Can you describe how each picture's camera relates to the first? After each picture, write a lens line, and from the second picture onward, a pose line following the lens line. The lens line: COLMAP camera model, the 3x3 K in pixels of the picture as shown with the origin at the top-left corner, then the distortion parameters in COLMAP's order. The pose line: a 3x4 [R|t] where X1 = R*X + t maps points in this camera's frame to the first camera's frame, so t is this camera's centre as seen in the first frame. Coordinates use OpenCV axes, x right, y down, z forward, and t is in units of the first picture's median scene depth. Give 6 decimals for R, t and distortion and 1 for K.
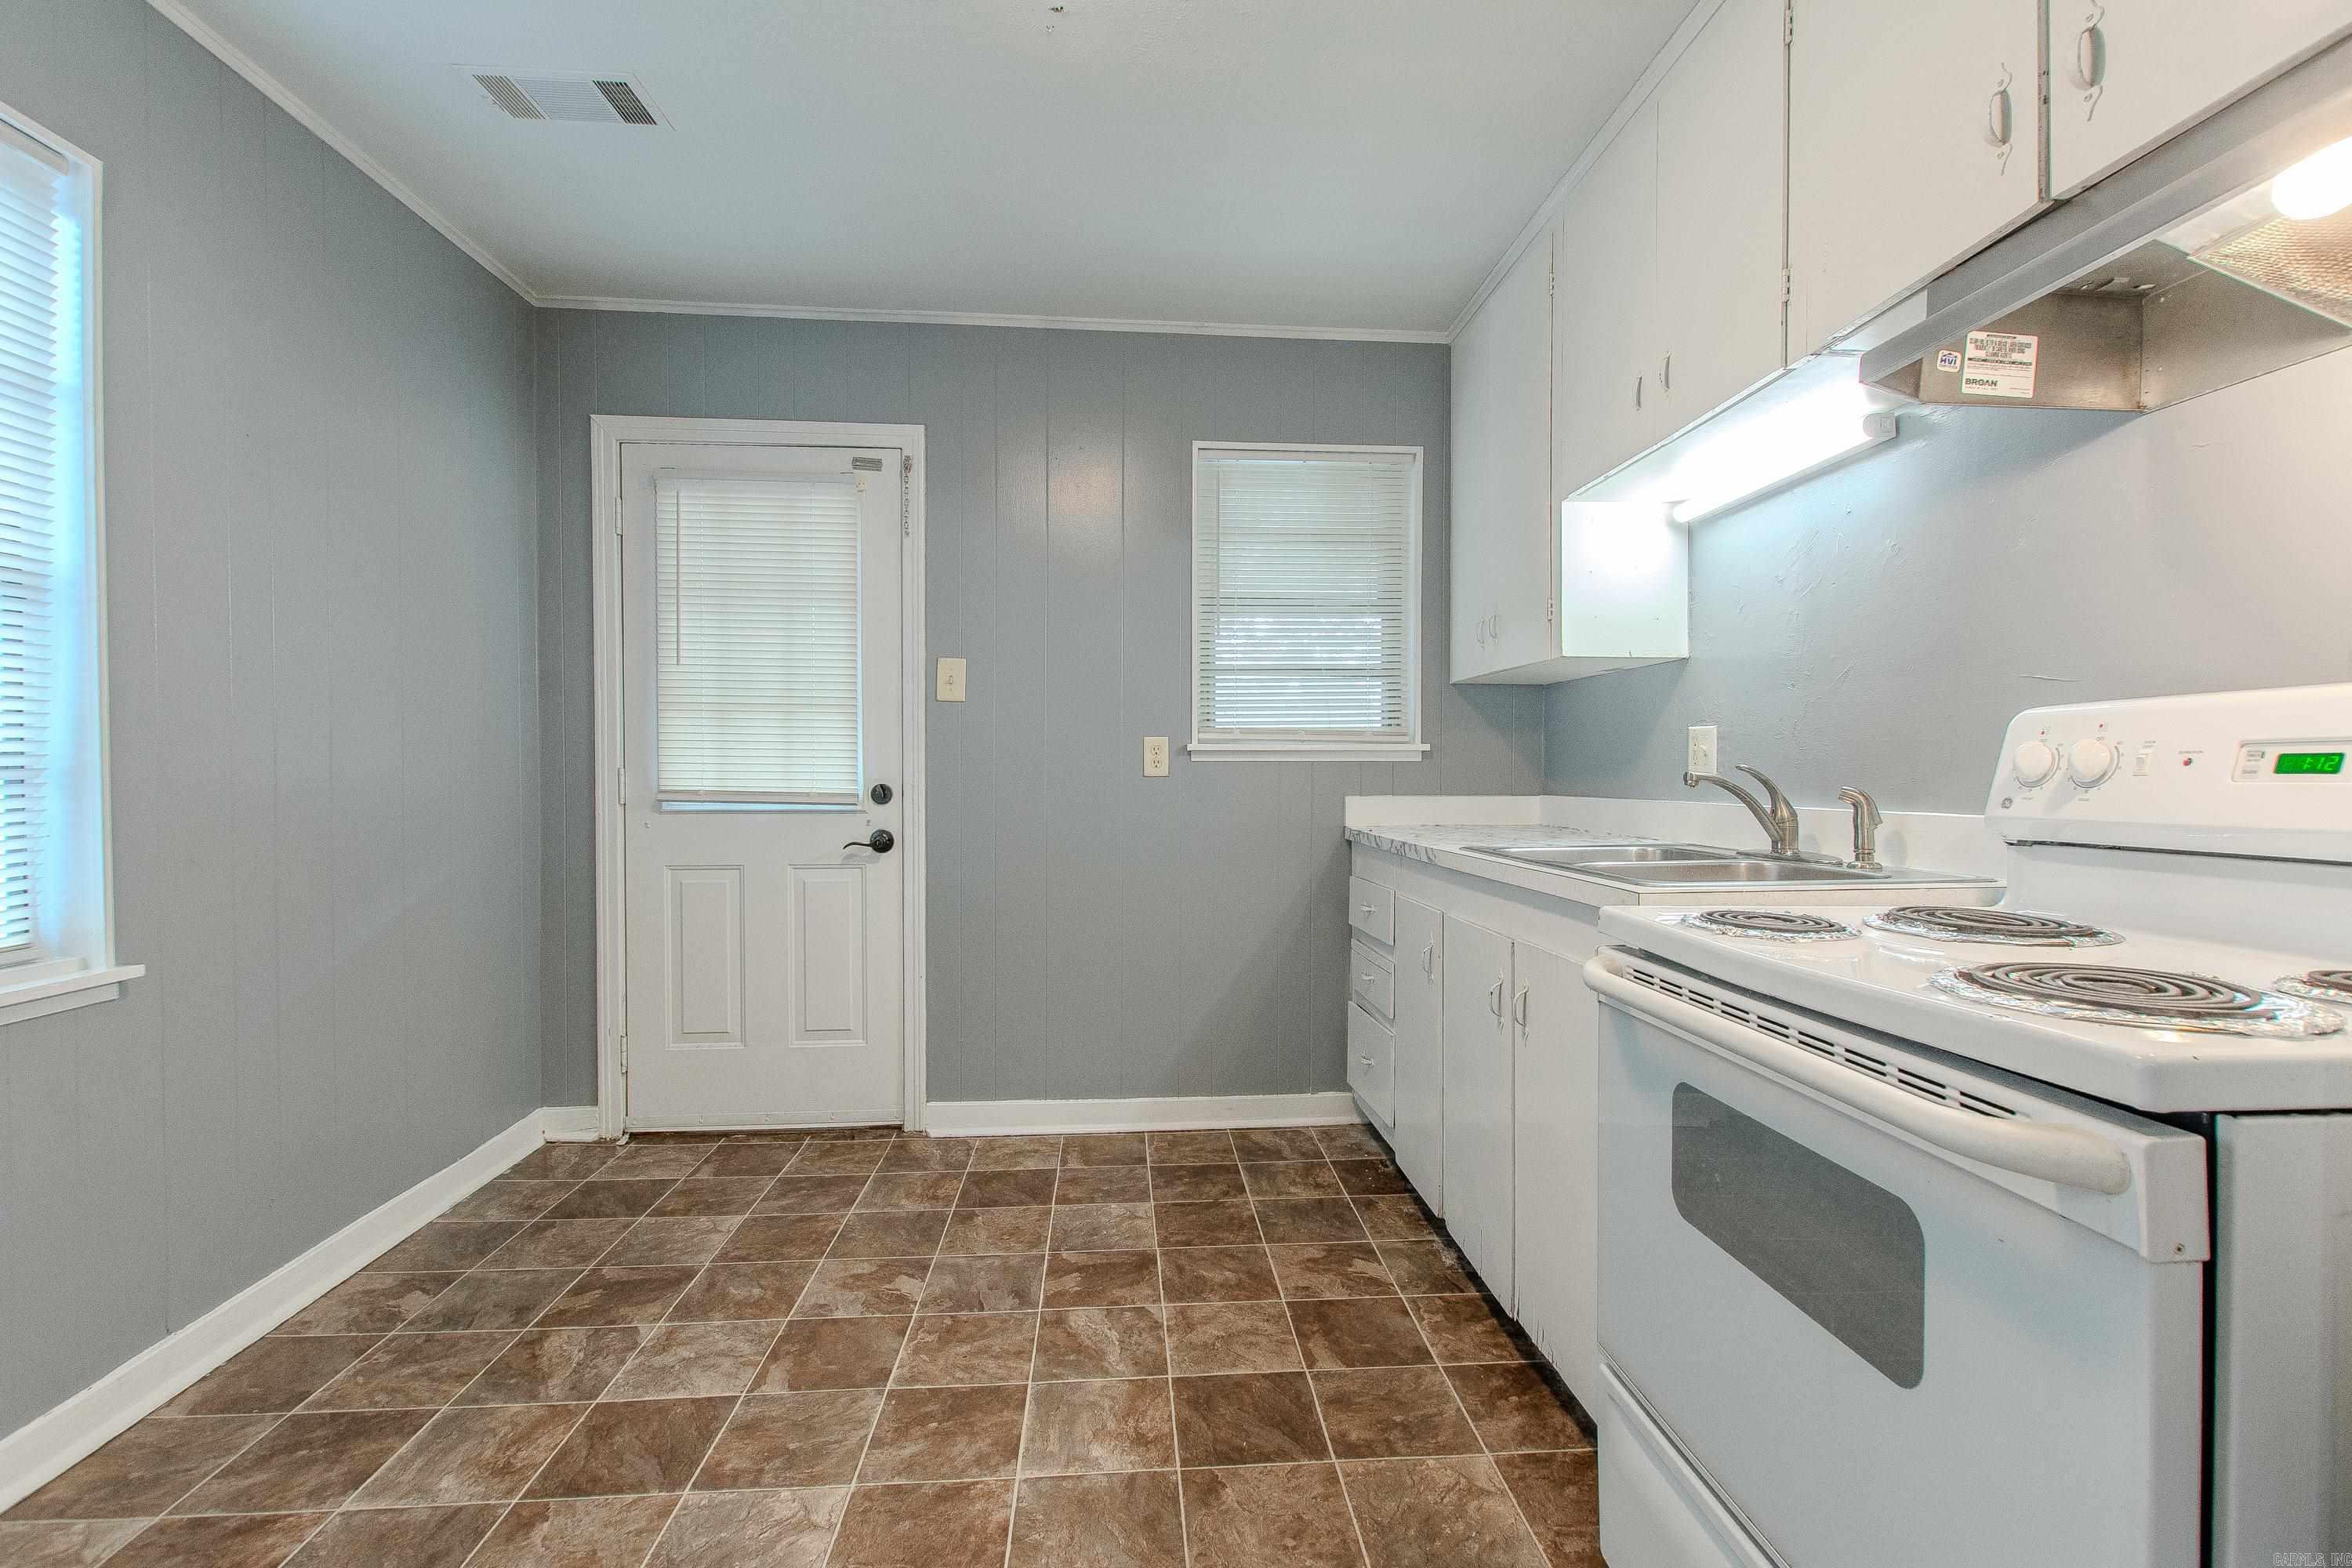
lens RADIAL K [[1020.7, 0, 1176.0], [0, 1020.7, 784.0], [0, 0, 1]] dist [0.001924, 0.000016]
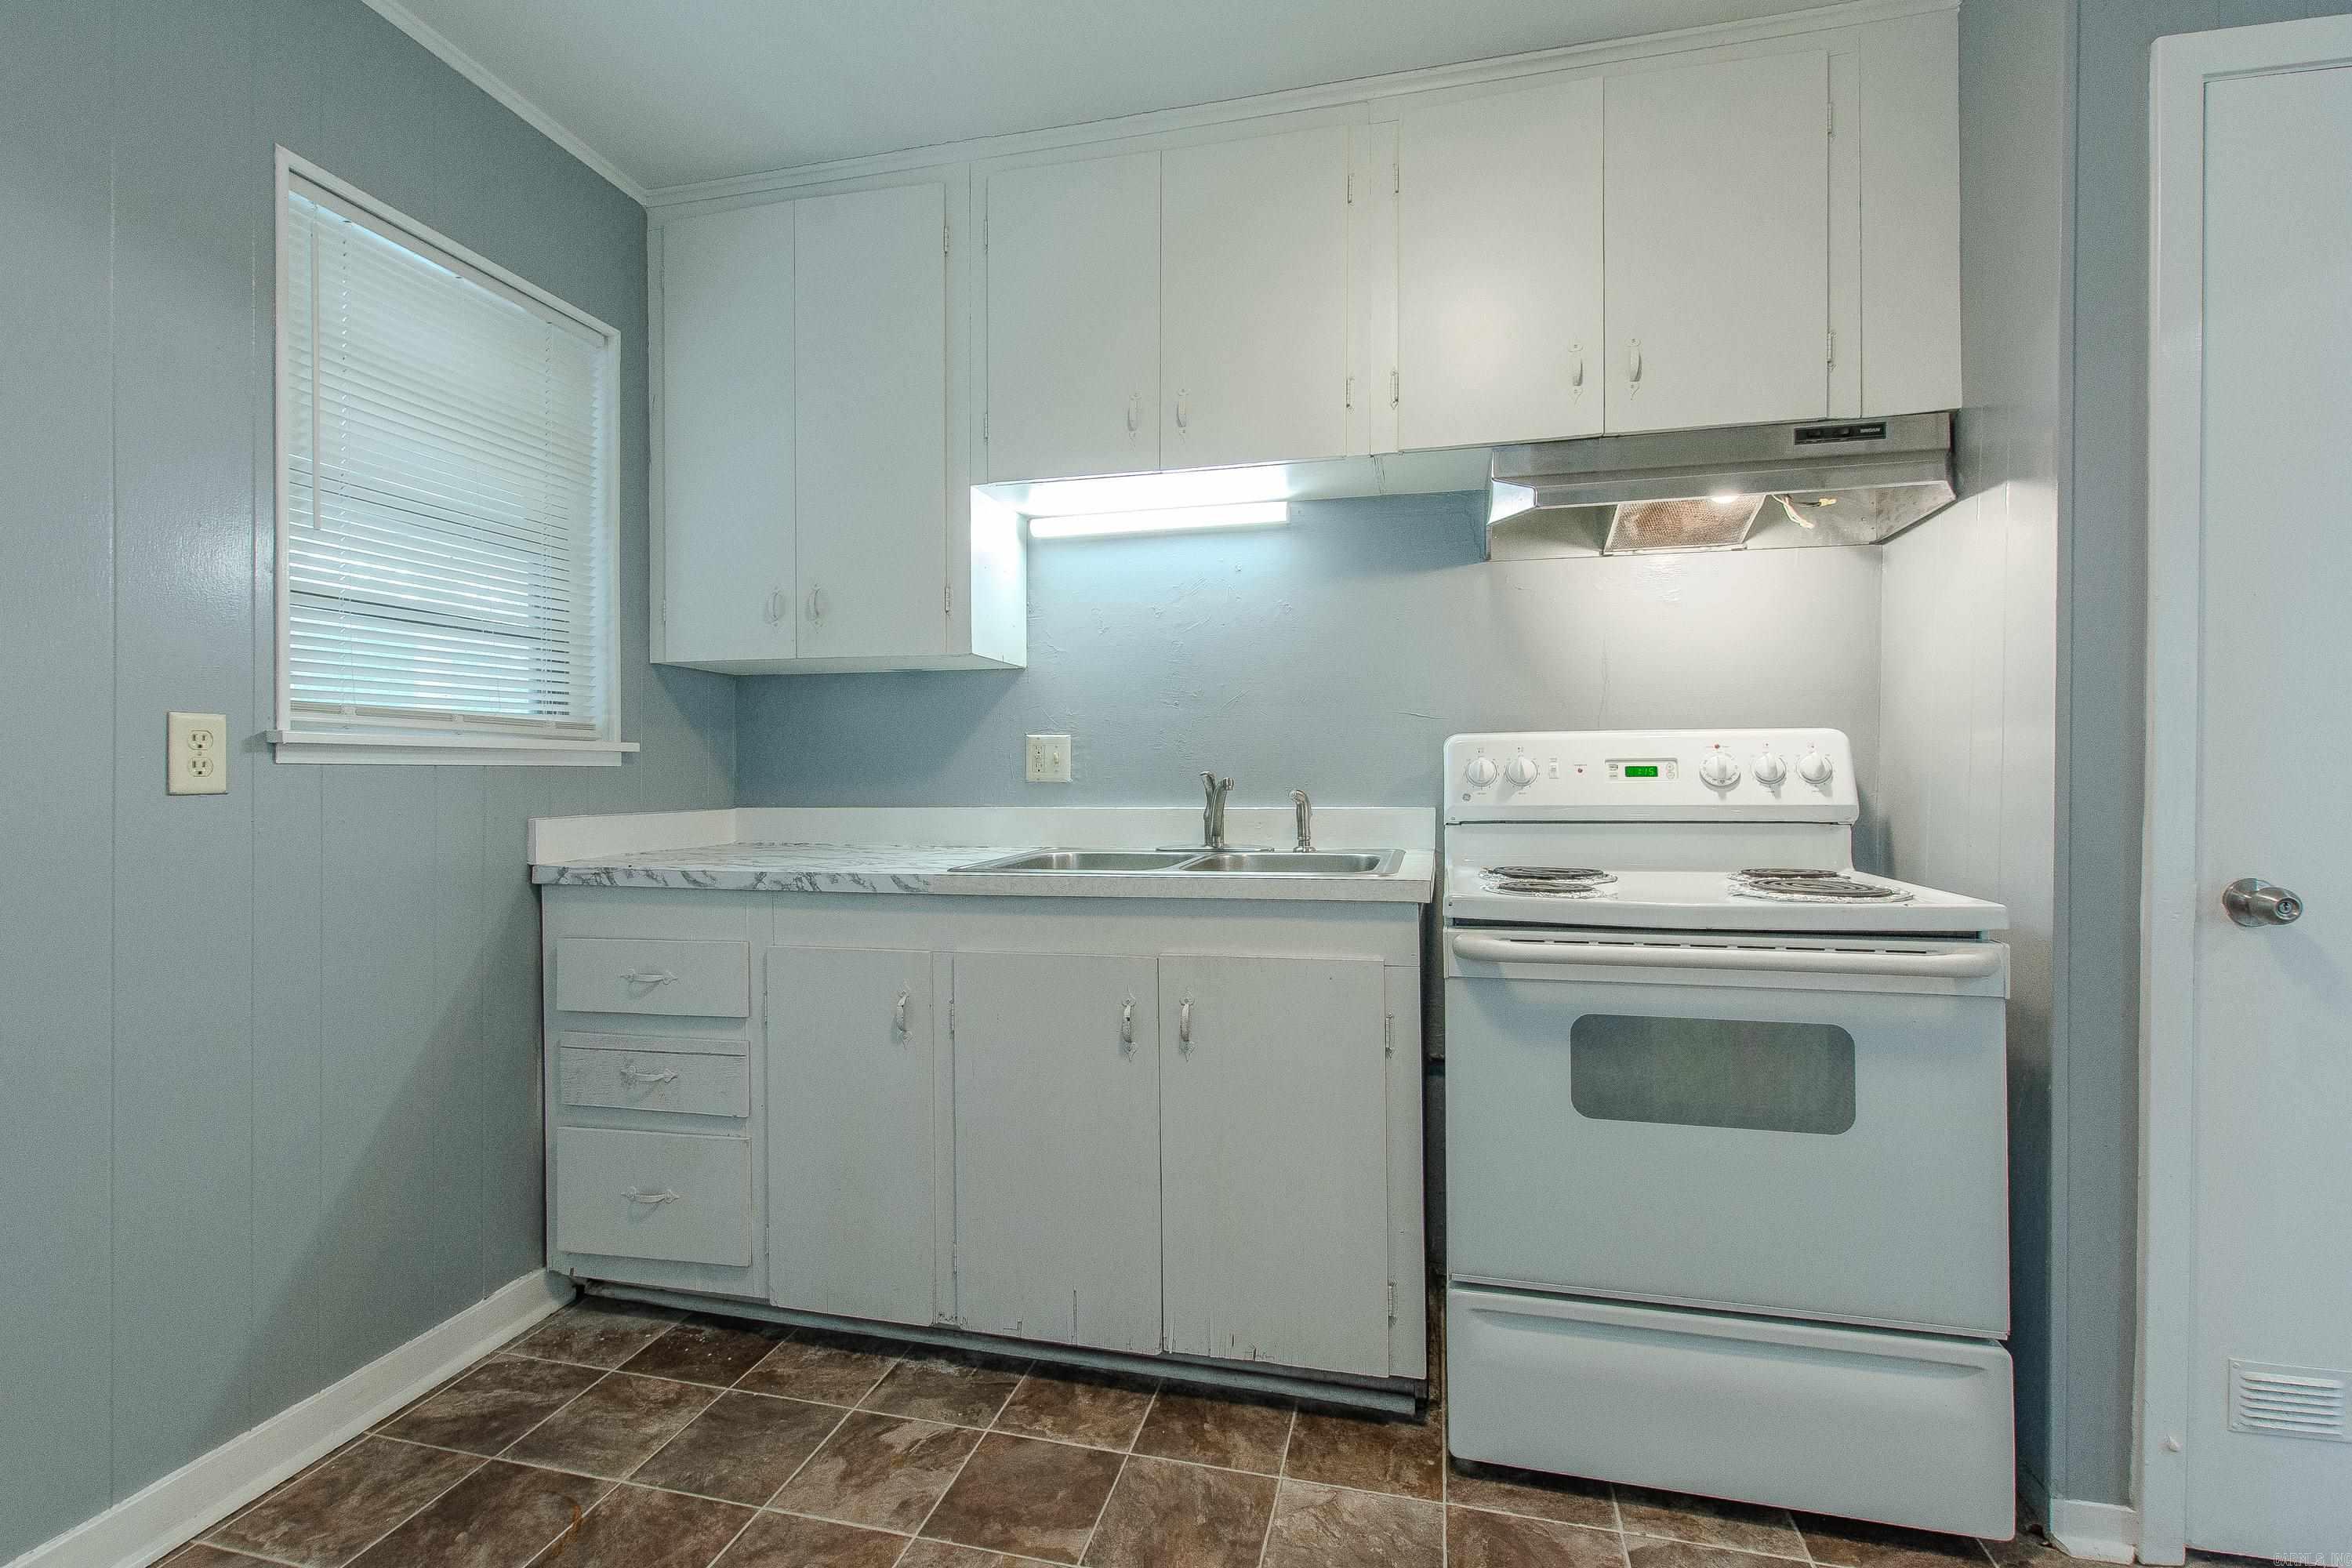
lens RADIAL K [[1039.8, 0, 1176.0], [0, 1039.8, 784.0], [0, 0, 1]] dist [-0.000799, -0.000370]
pose [[0.304478, -0.008990, 0.952477, -0.424647], [0.016915, 0.999849, 0.004030, -0.007666], [-0.952369, 0.014884, 0.304585, 0.500386]]
